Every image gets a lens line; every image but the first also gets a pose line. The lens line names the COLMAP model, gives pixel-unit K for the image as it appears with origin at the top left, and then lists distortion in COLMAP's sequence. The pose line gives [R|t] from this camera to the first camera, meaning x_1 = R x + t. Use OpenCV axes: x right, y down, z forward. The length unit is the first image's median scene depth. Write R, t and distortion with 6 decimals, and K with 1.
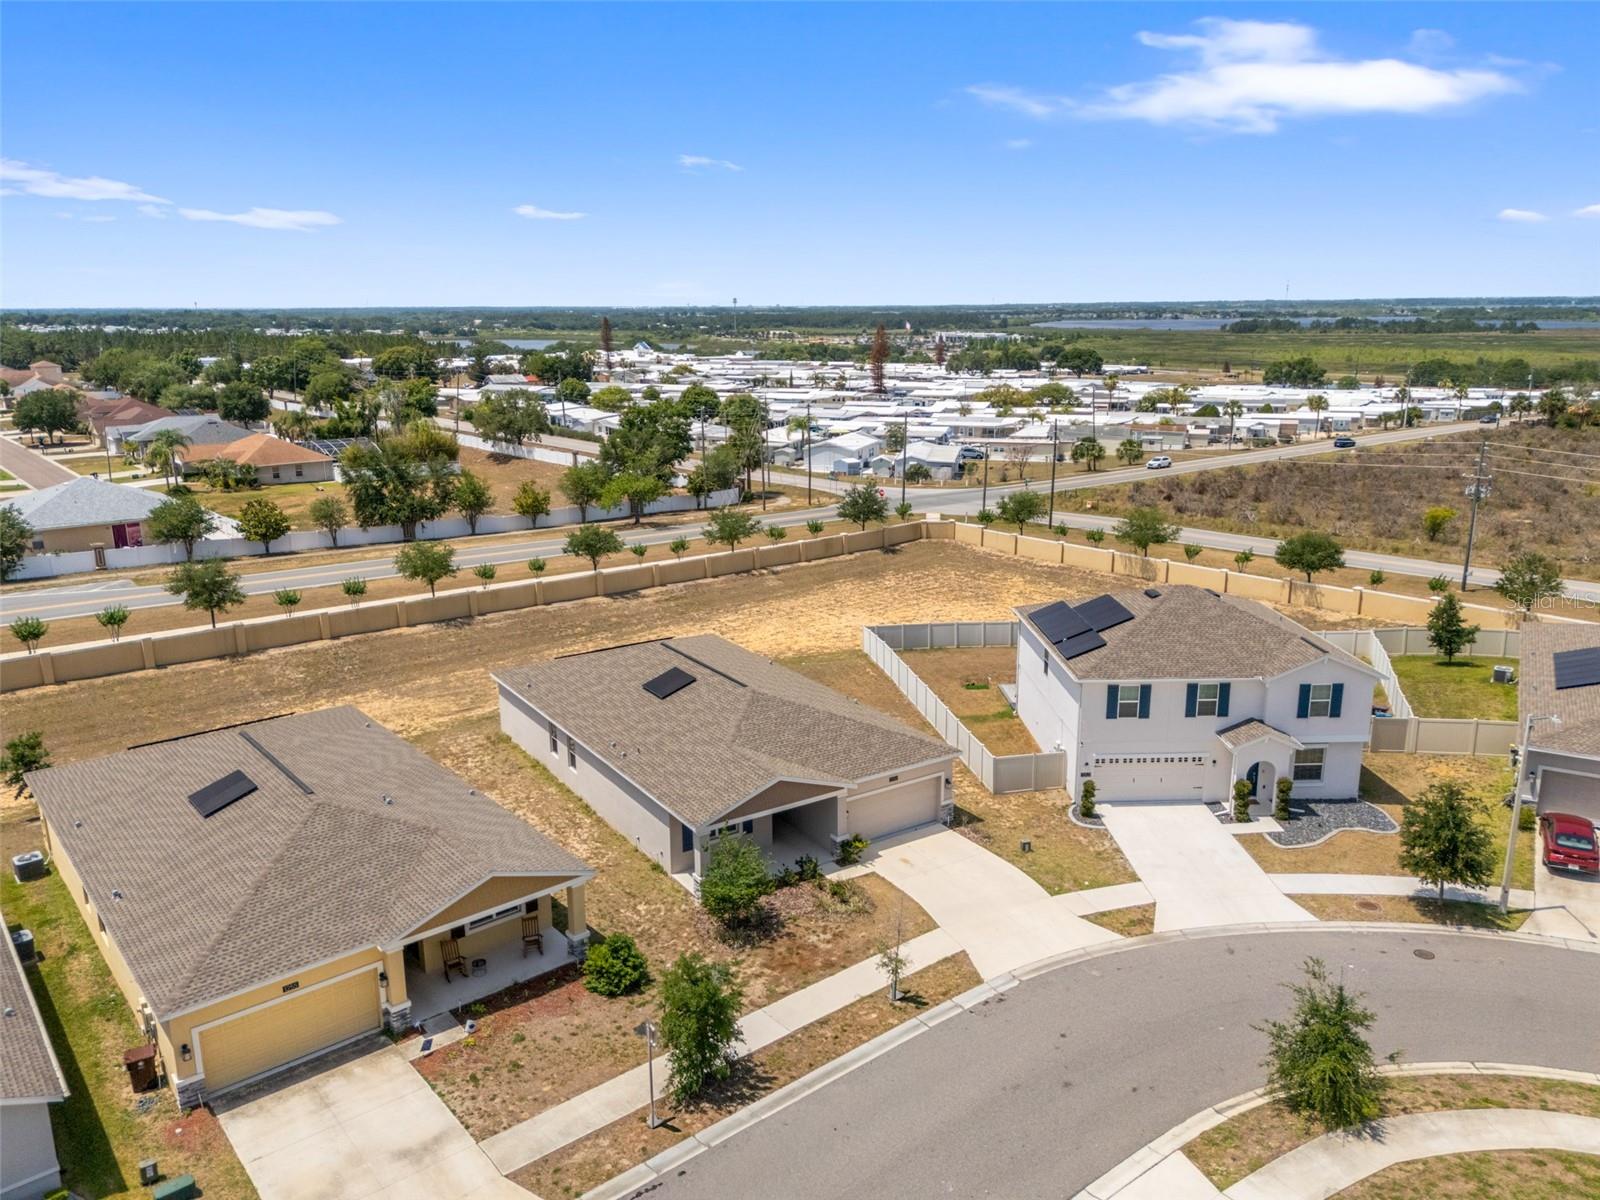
lens RADIAL K [[1175.4, 0, 800.0], [0, 1175.4, 600.0], [0, 0, 1]] dist [0.083382, -0.085105]
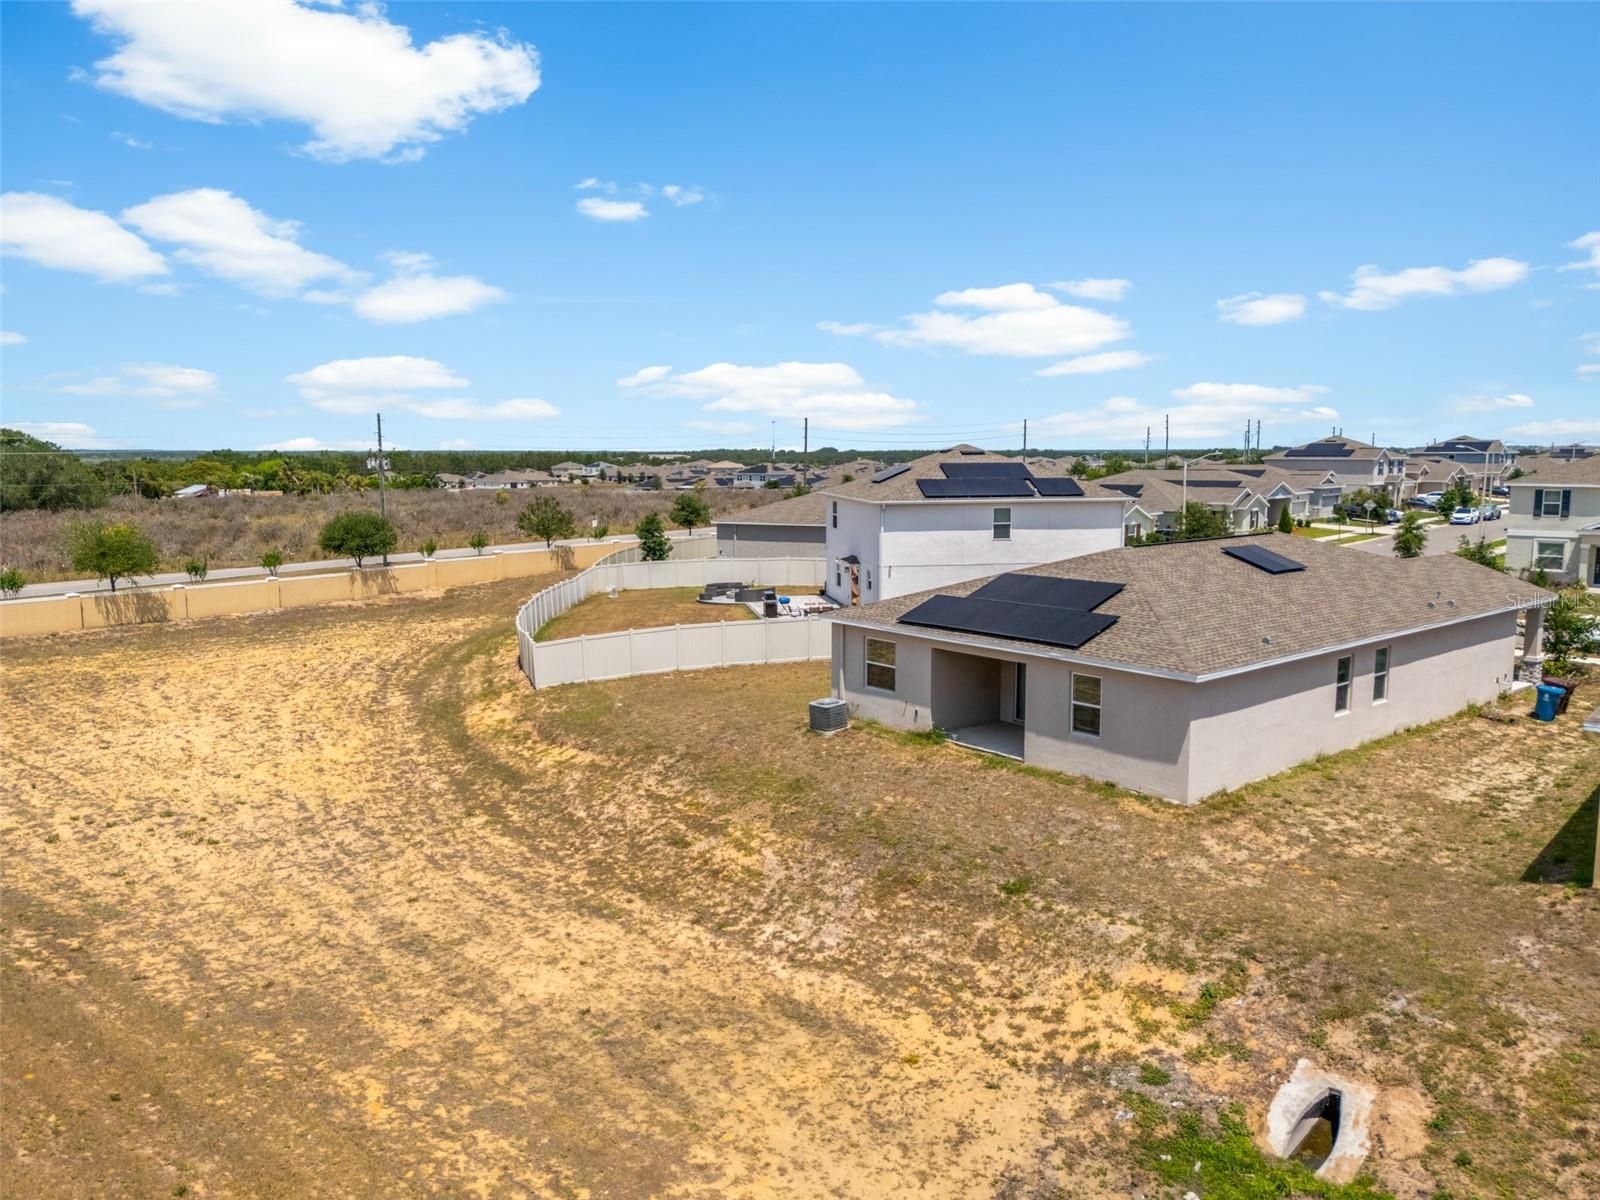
lens RADIAL K [[1175.4, 0, 800.0], [0, 1175.4, 600.0], [0, 0, 1]] dist [0.083382, -0.085105]
pose [[-0.132360, -0.119789, 0.983937, -0.534531], [0.243840, 0.958229, 0.149461, -0.053252], [-0.960741, 0.259706, -0.097622, 0.938161]]
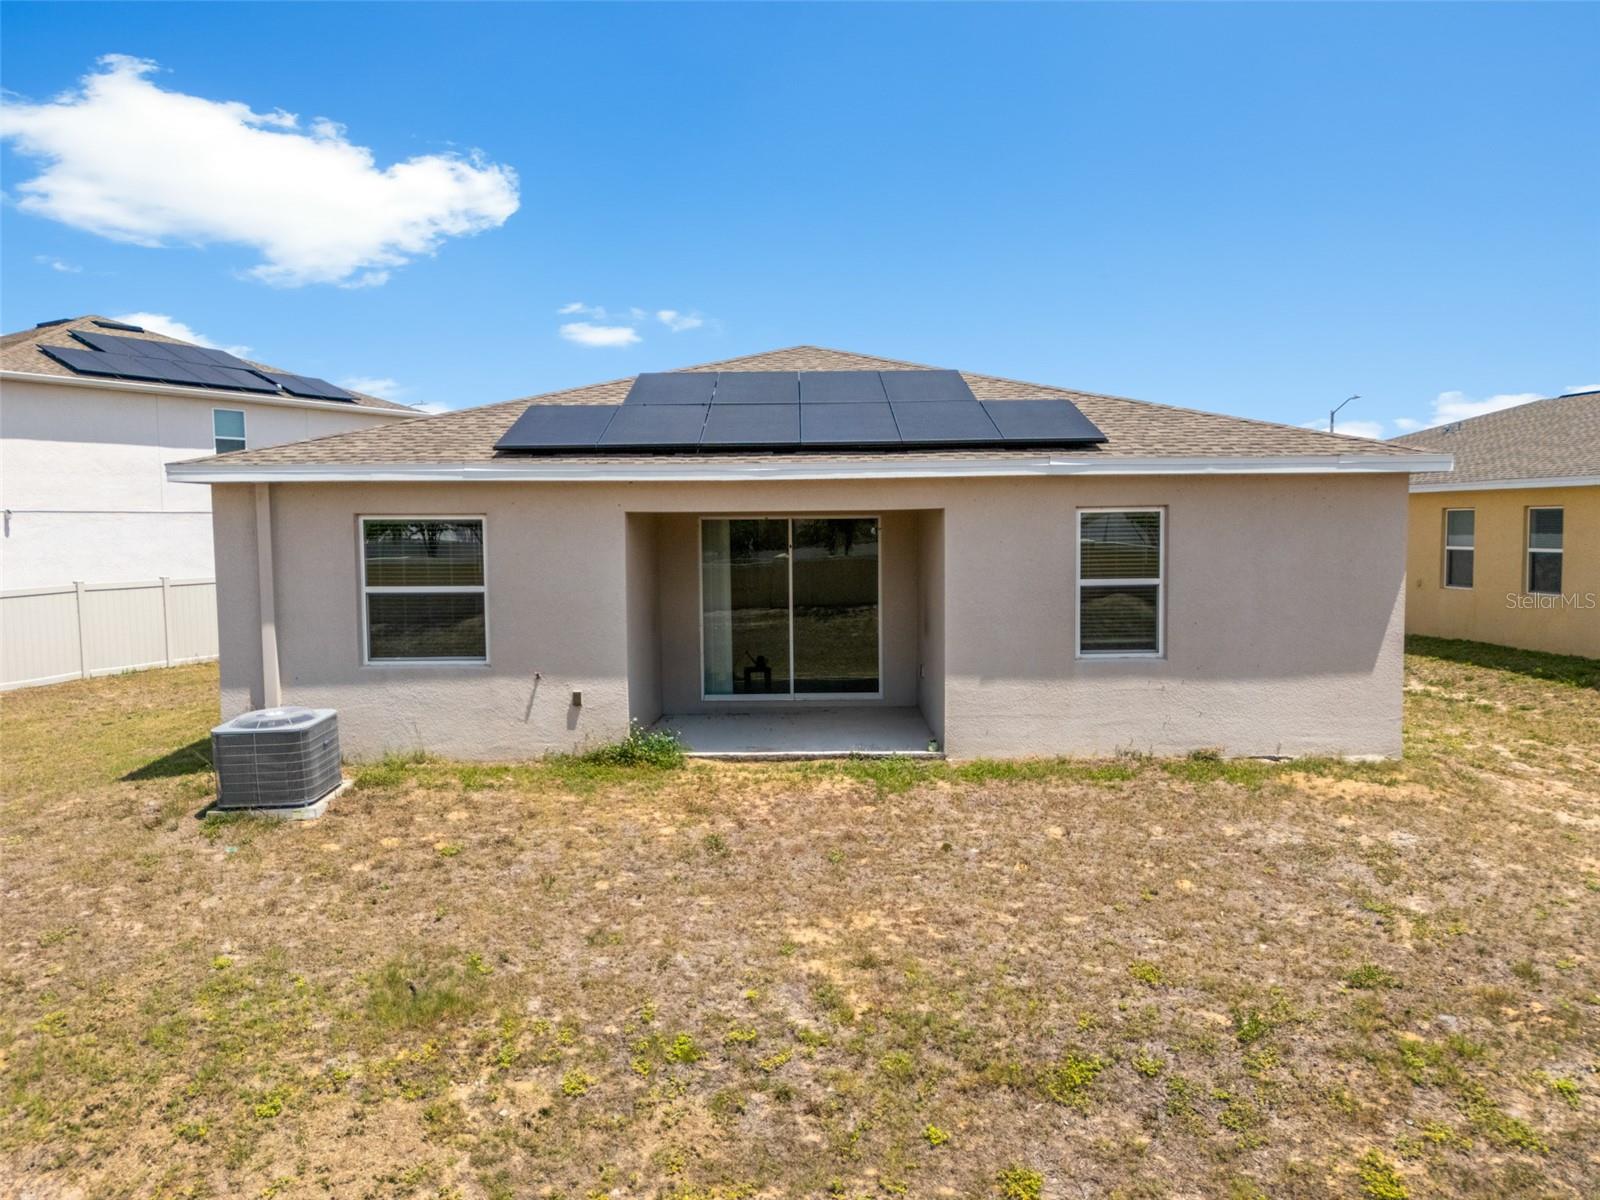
lens RADIAL K [[1175.4, 0, 800.0], [0, 1175.4, 600.0], [0, 0, 1]] dist [0.083382, -0.085105]
pose [[-0.845731, -0.021733, 0.533166, -0.220037], [0.141077, 0.954511, 0.262689, 0.013472], [-0.514622, 0.297382, -0.804194, 0.973559]]
